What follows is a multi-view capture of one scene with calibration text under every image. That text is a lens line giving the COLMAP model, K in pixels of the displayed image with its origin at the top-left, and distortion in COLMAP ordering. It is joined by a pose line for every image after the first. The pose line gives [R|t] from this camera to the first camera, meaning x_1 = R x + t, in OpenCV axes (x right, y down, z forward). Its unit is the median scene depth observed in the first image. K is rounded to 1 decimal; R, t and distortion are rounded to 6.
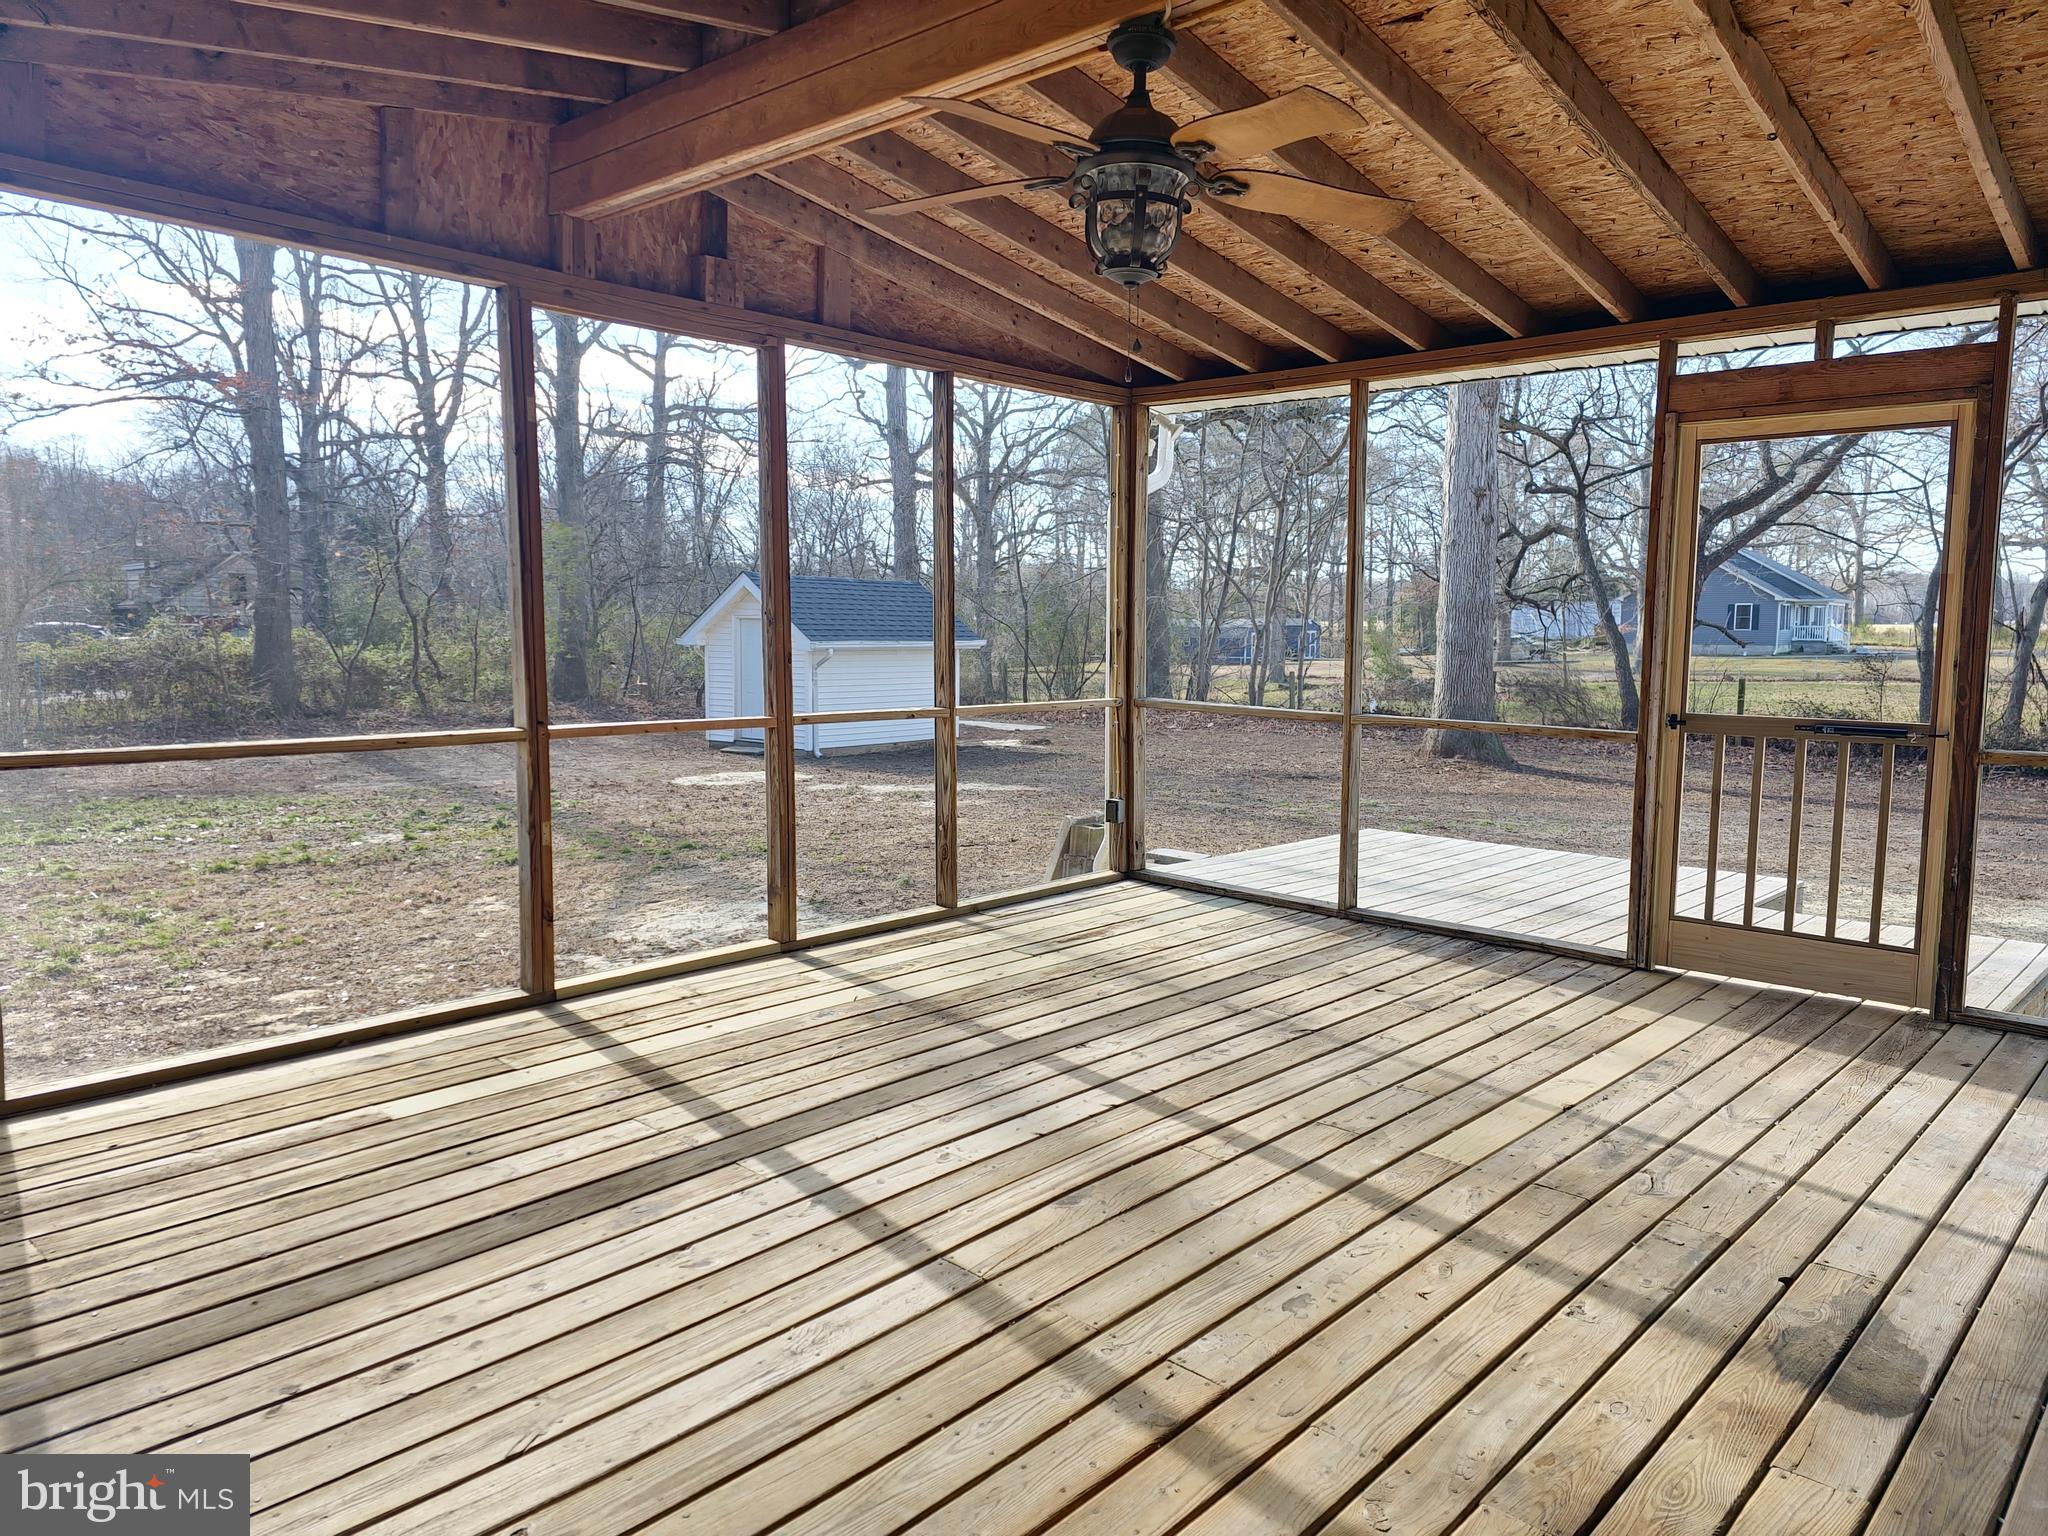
lens RADIAL K [[1363.9, 0, 1024.0], [0, 1363.9, 768.0], [0, 0, 1]] dist [0.065525, -0.051876]
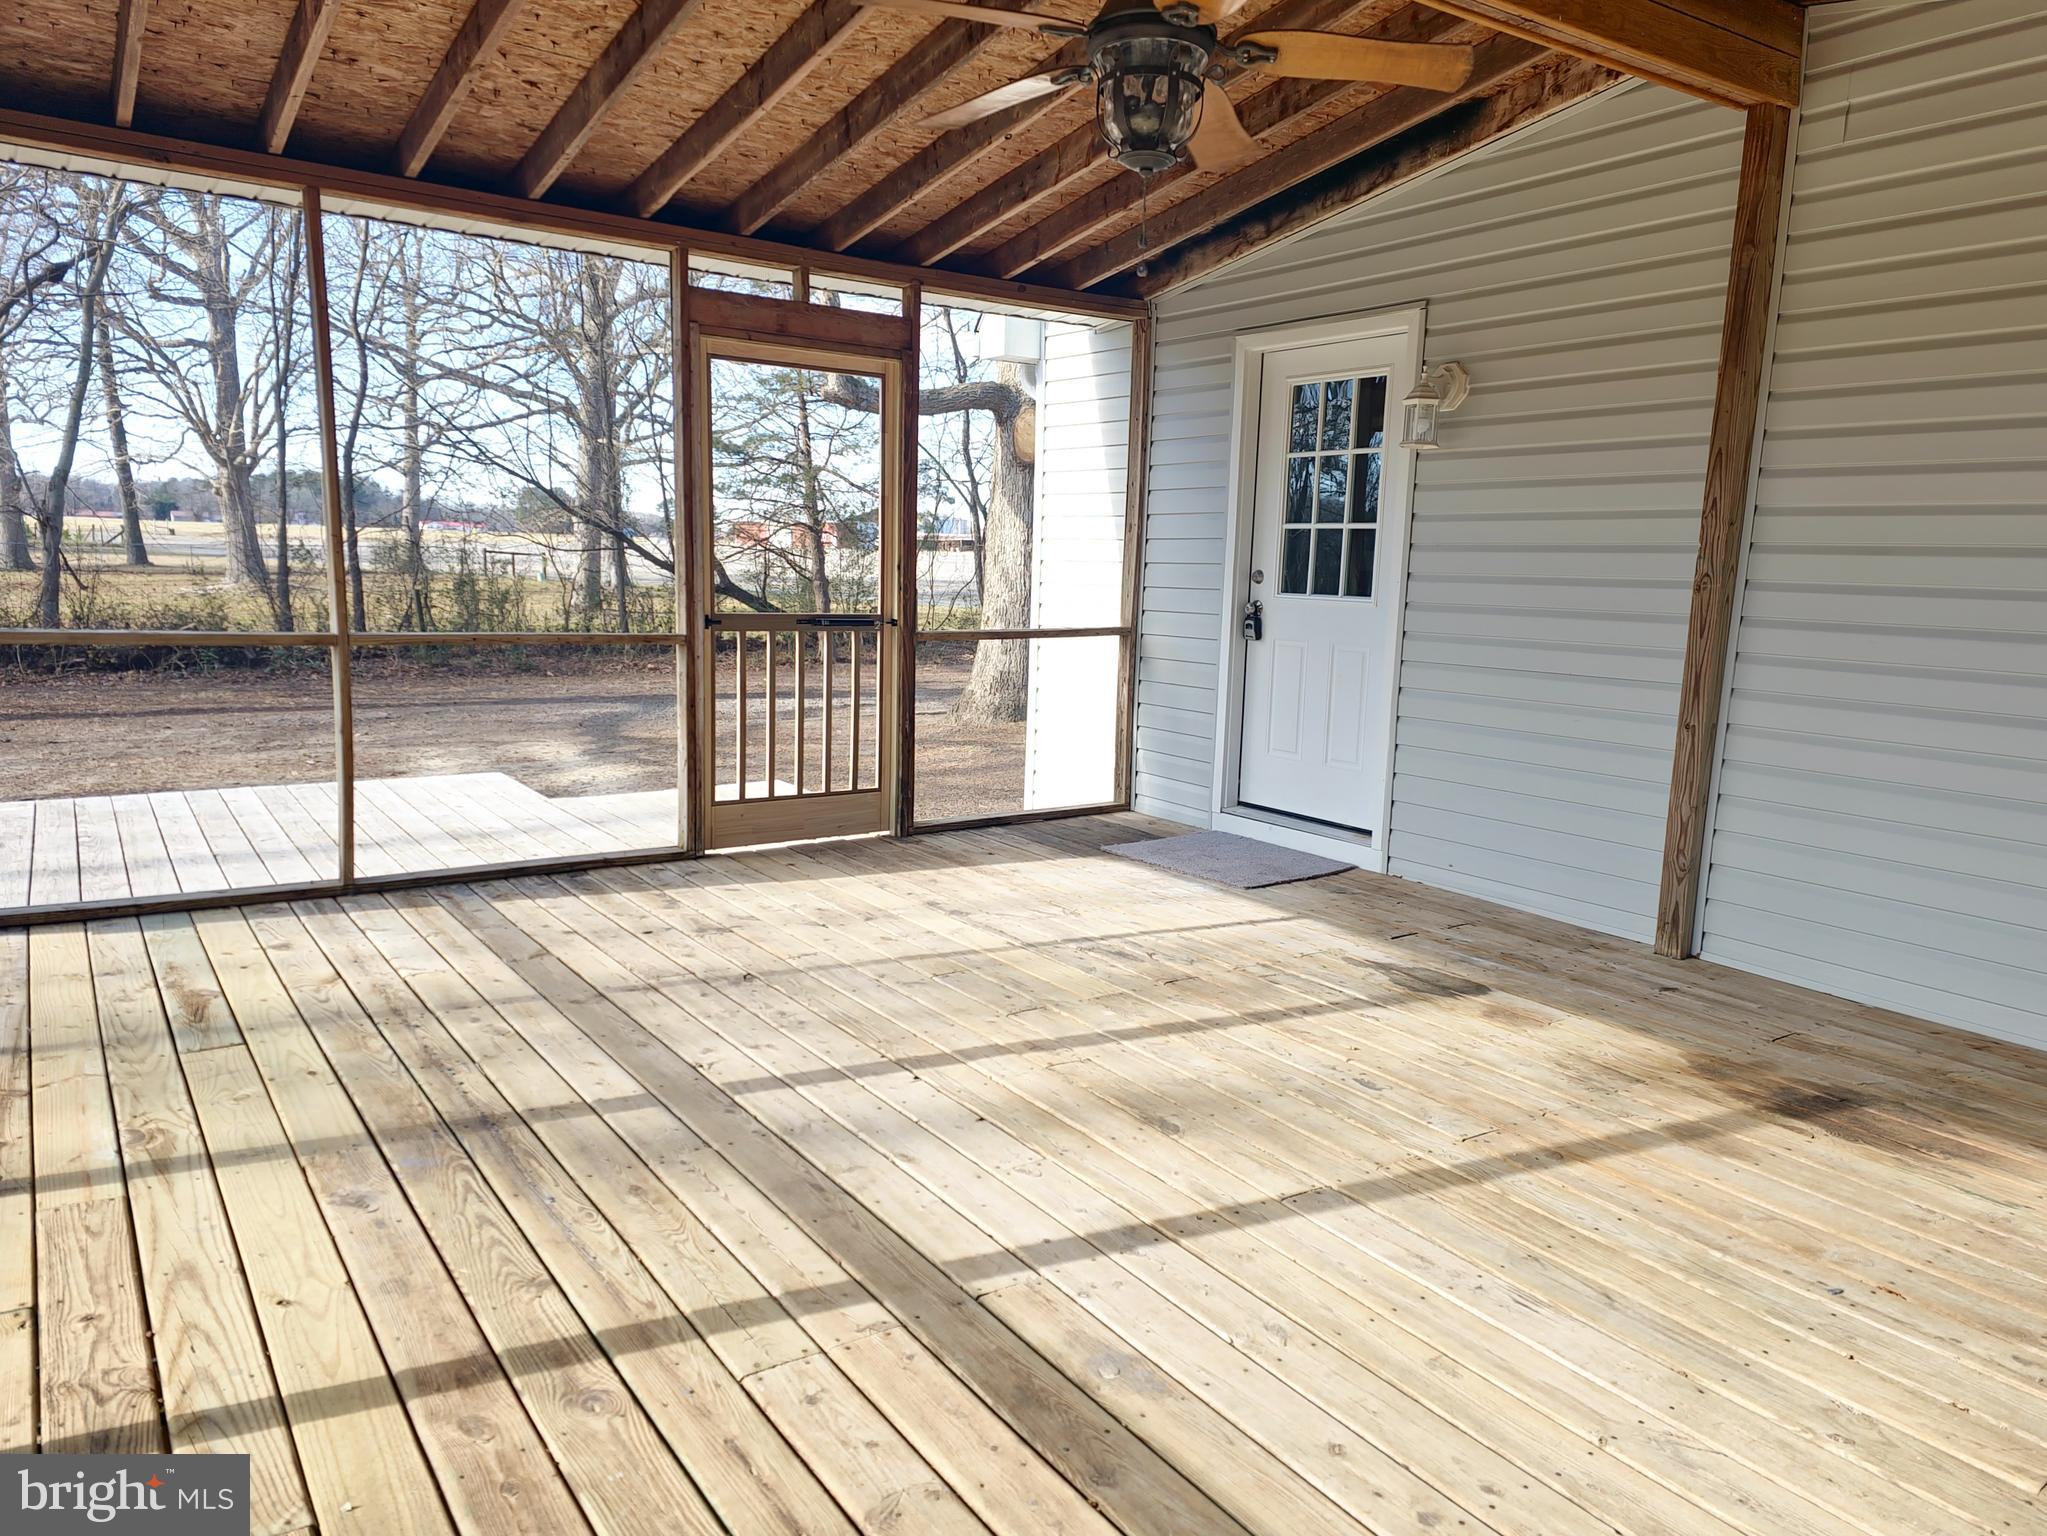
lens RADIAL K [[1426.5, 0, 1025.6], [0, 1426.5, 815.2], [0, 0, 1]] dist [0.077805, -0.057728]
pose [[0.227956, -0.183660, 0.956193, -0.607616], [0.074693, 0.982454, 0.170897, -0.063287], [-0.970802, 0.032464, 0.237674, 0.536888]]
